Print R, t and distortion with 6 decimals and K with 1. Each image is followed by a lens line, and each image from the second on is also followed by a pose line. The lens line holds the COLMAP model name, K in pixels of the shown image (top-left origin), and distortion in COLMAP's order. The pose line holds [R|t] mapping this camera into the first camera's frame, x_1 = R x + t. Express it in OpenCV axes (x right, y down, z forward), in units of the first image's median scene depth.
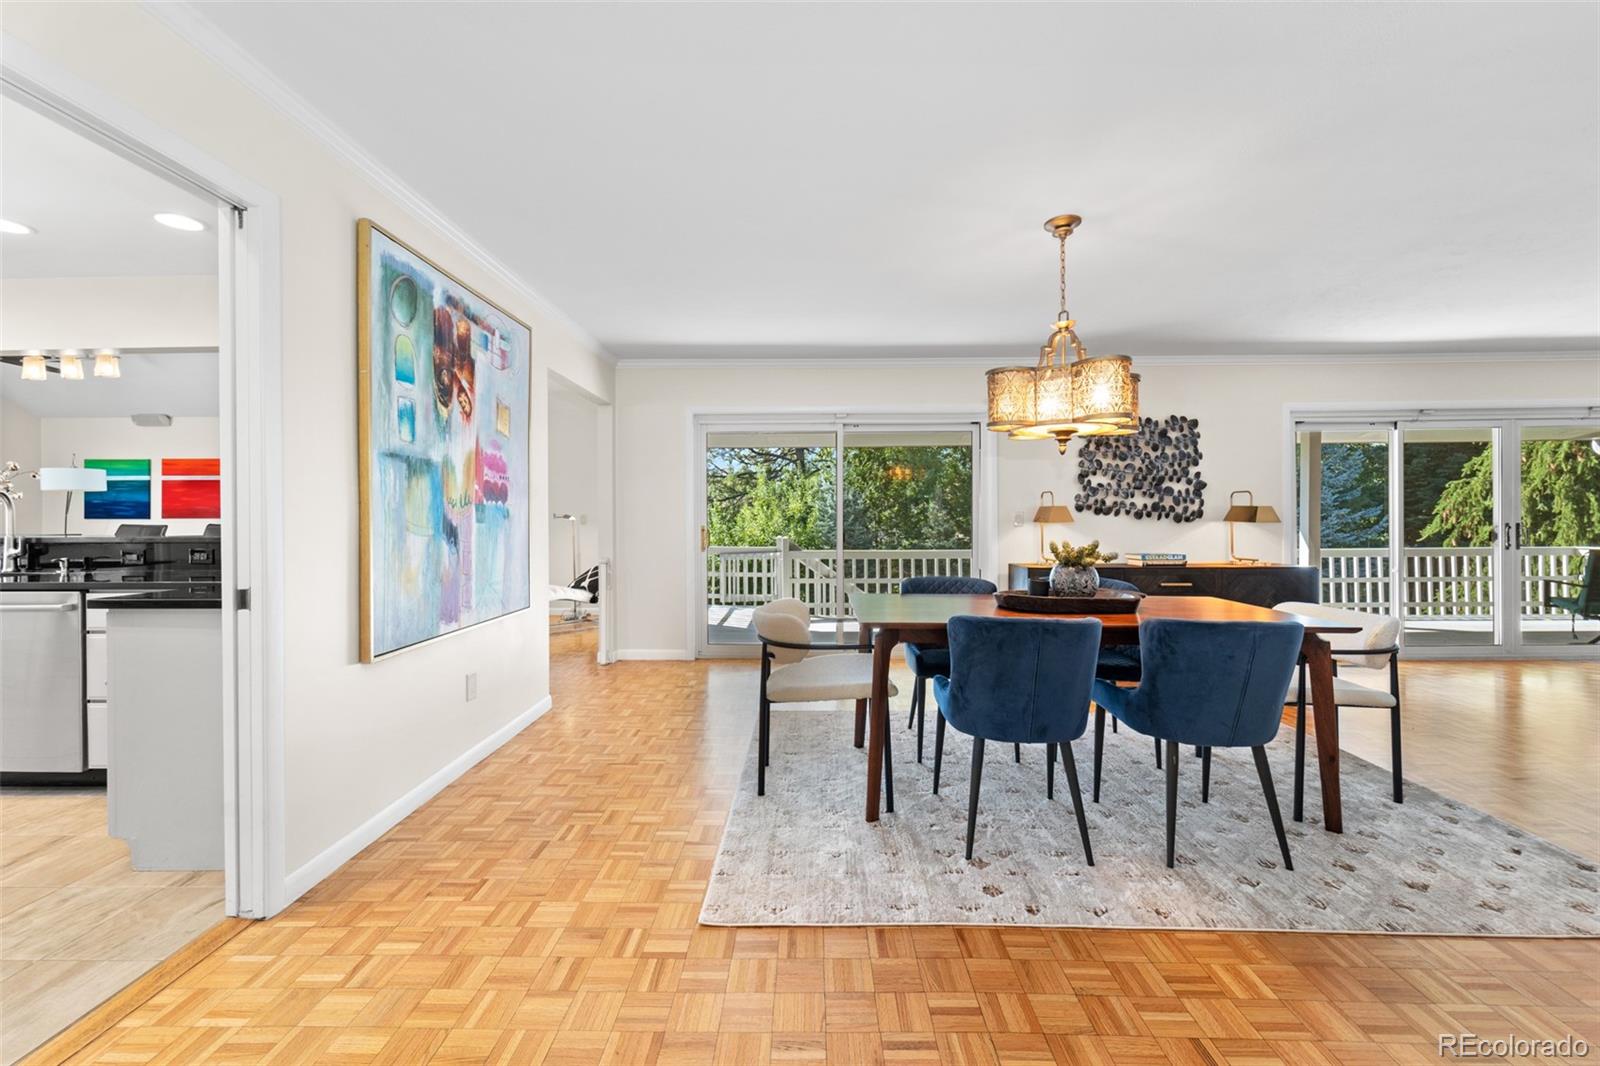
lens RADIAL K [[646.2, 0, 796.2], [0, 646.2, 516.8], [0, 0, 1]] dist [-0.000297, -0.000202]
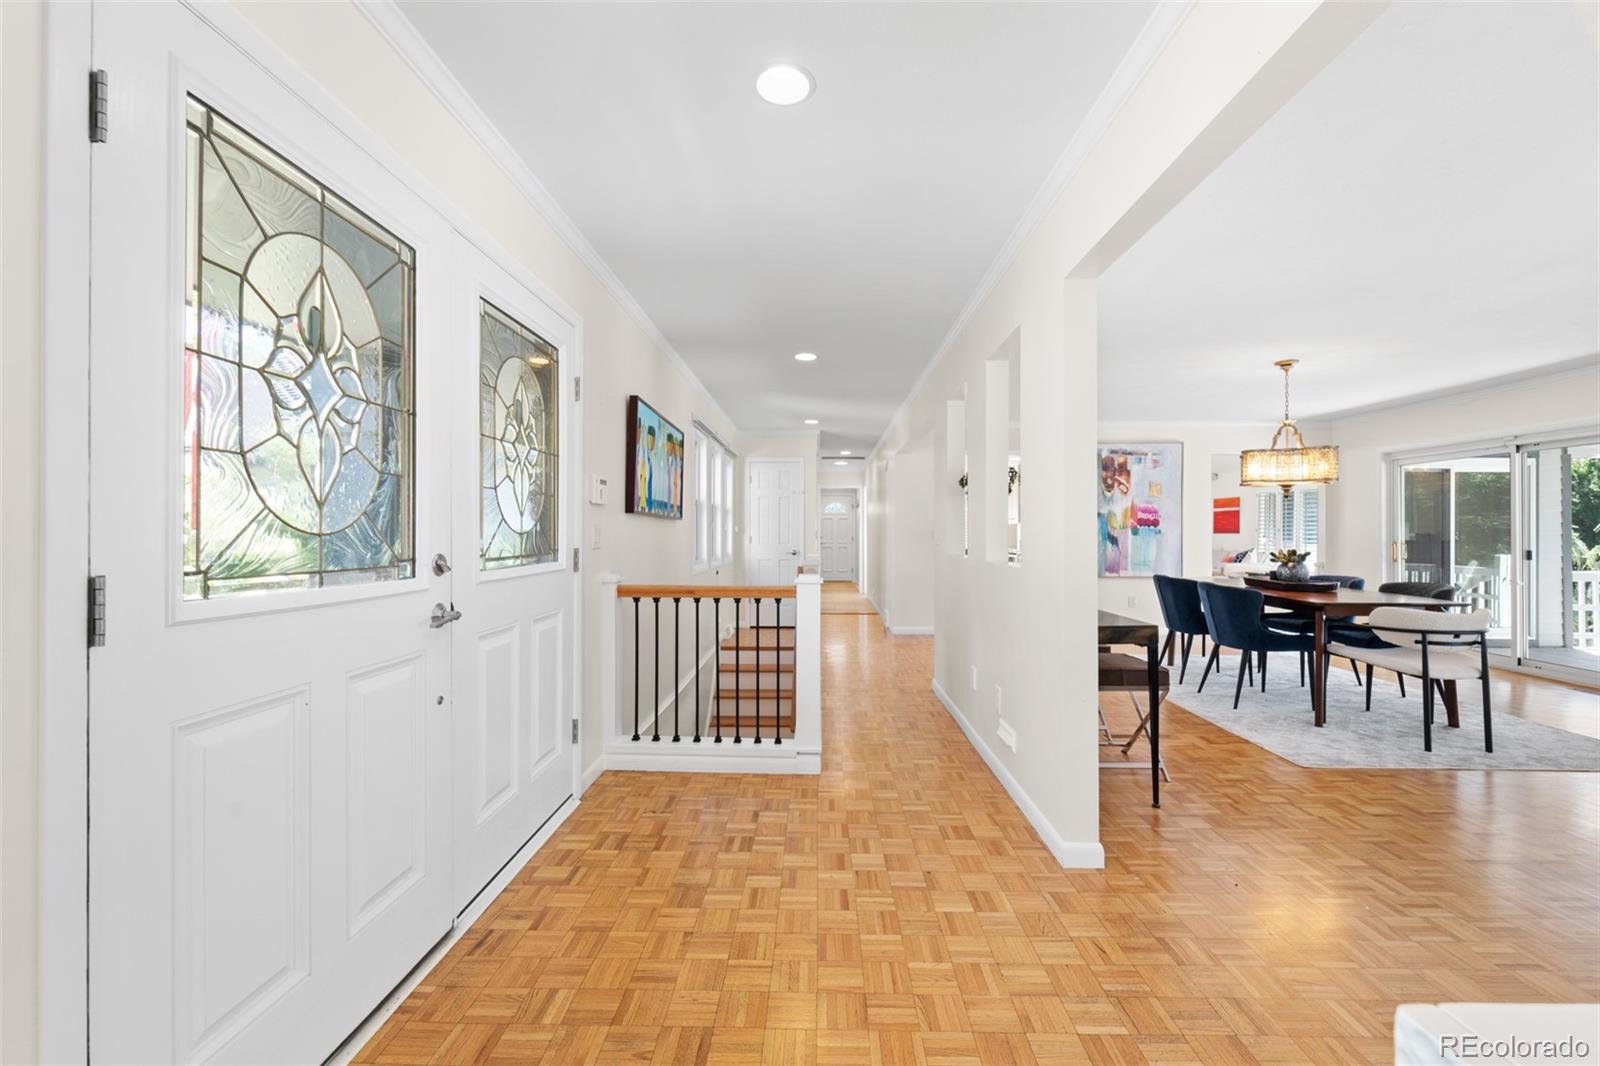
lens RADIAL K [[643.8, 0, 800.9], [0, 643.8, 531.0], [0, 0, 1]] dist [0.000123, 0.000052]
pose [[-0.005481, 0.000826, -0.999985, 1.152253], [-0.004103, 0.999991, 0.000849, -0.003196], [0.999977, 0.004108, -0.005477, -0.143927]]
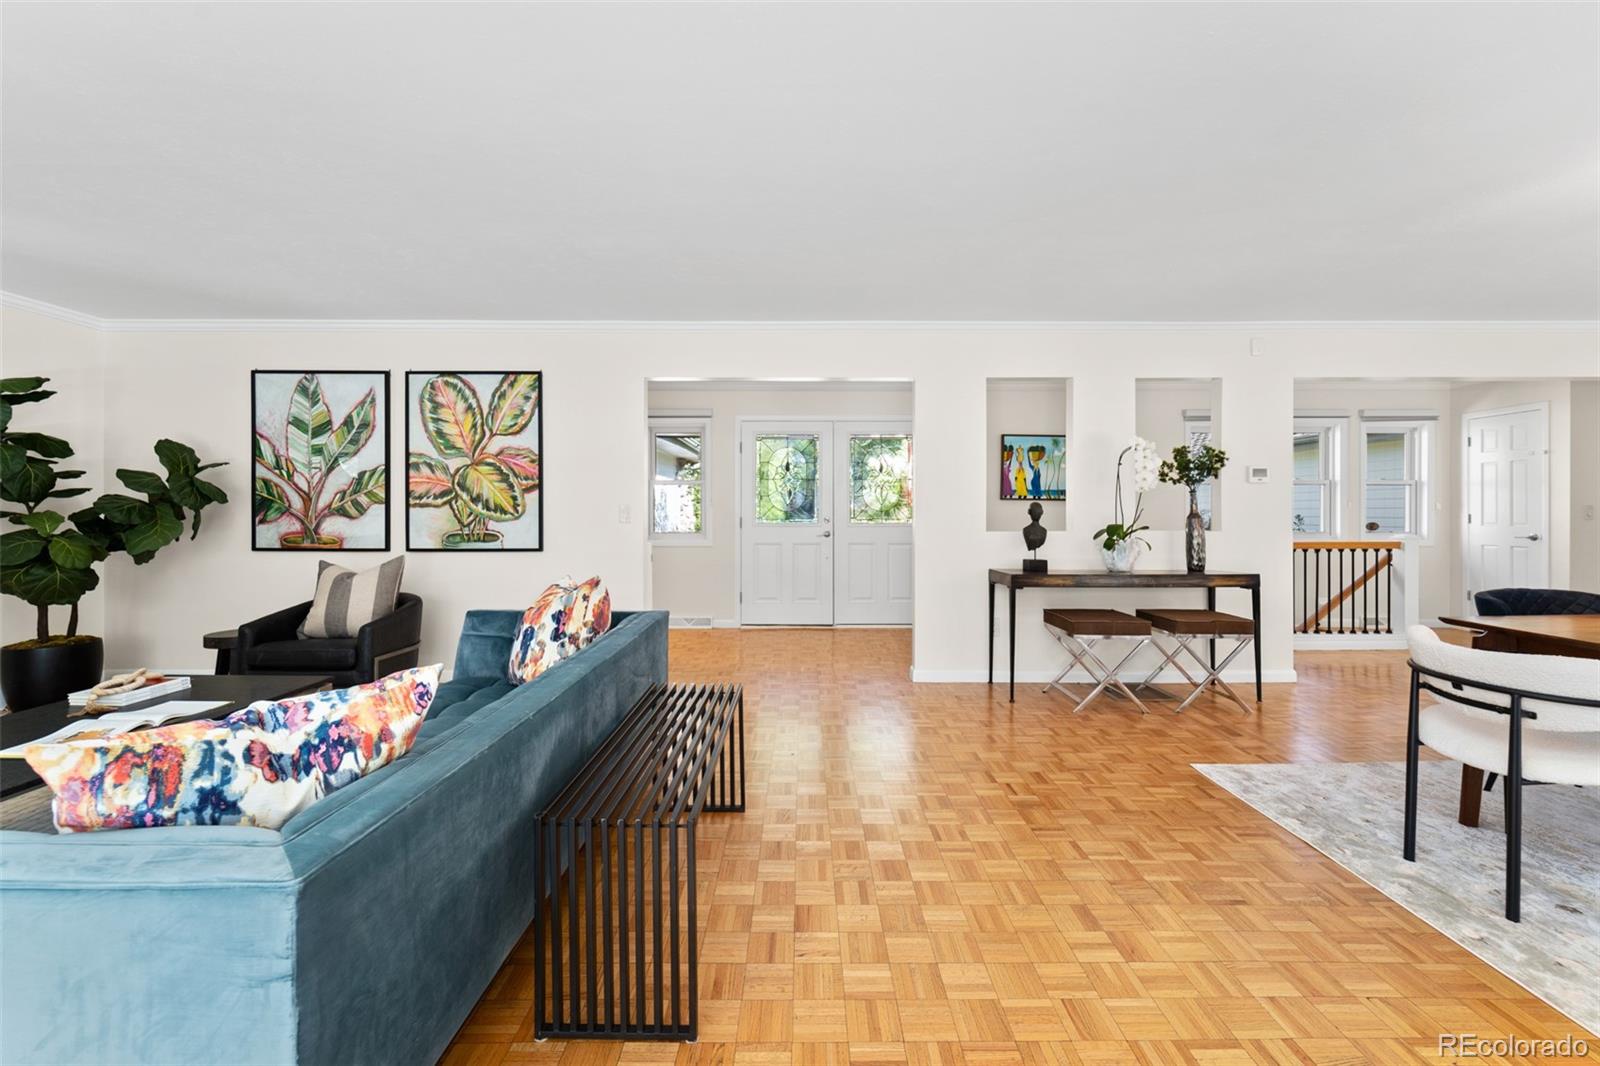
lens RADIAL K [[646.2, 0, 796.2], [0, 646.2, 516.8], [0, 0, 1]] dist [-0.000297, -0.000202]
pose [[-0.999982, 0.004863, -0.003519, 0.871584], [0.004835, 0.999956, 0.008083, -0.001205], [0.003559, 0.008066, -0.999961, 0.920273]]
